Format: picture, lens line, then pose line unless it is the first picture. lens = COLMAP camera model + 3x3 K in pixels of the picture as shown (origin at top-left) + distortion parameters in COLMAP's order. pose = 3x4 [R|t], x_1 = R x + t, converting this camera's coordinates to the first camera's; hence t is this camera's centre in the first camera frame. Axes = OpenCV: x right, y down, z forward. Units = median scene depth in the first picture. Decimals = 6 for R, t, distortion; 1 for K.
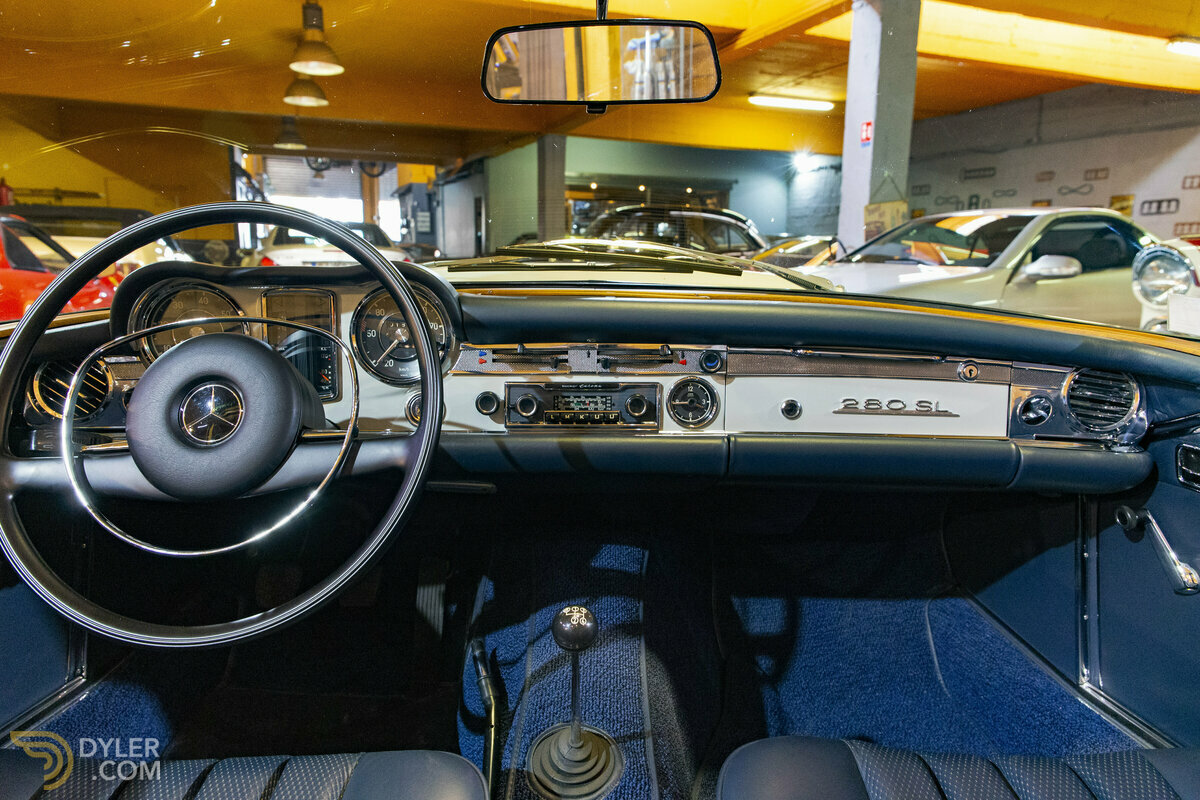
lens RADIAL K [[732.9, 0, 600.0], [0, 732.9, 400.0], [0, 0, 1]] dist [-0.016564, 0.019705]
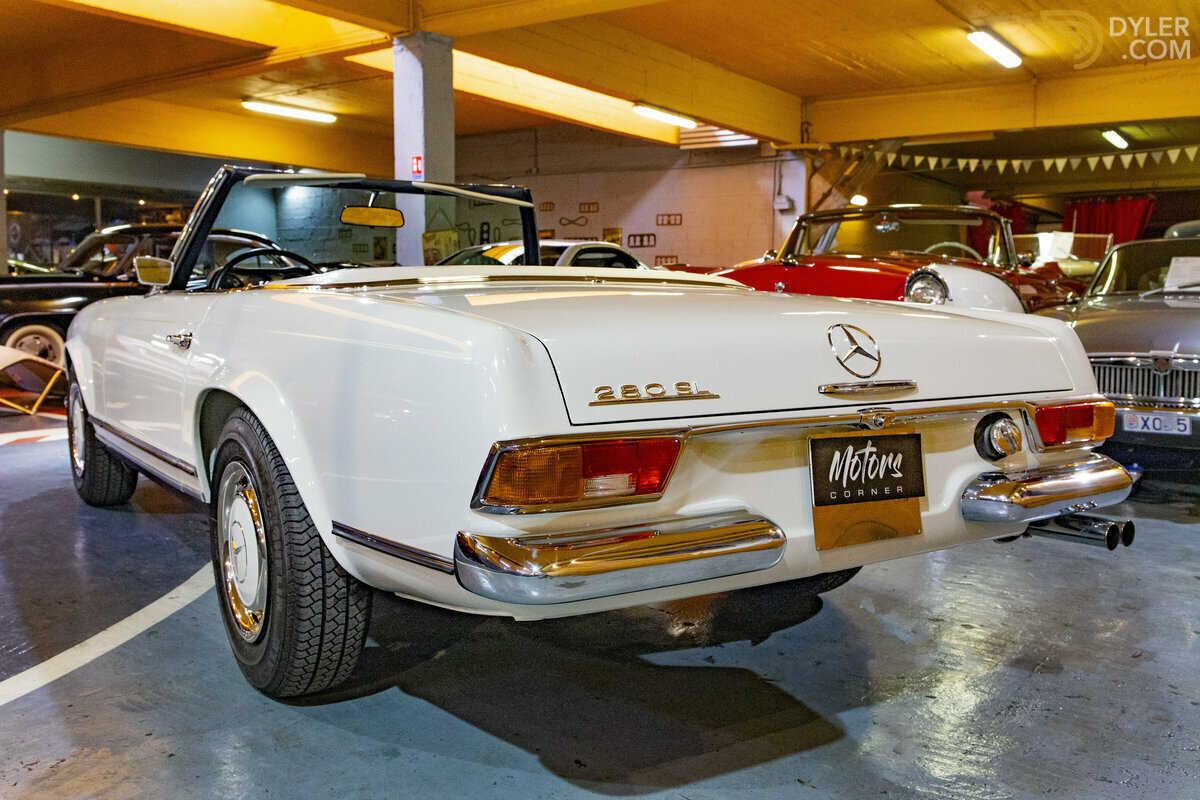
lens RADIAL K [[1073.4, 0, 600.0], [0, 1073.4, 400.0], [0, 0, 1]] dist [0.002108, 0.001393]
pose [[0.821325, -0.058522, 0.567451, -0.198202], [0.112443, 0.991817, -0.060461, 0.058426], [-0.559270, 0.113464, 0.821184, -0.239897]]
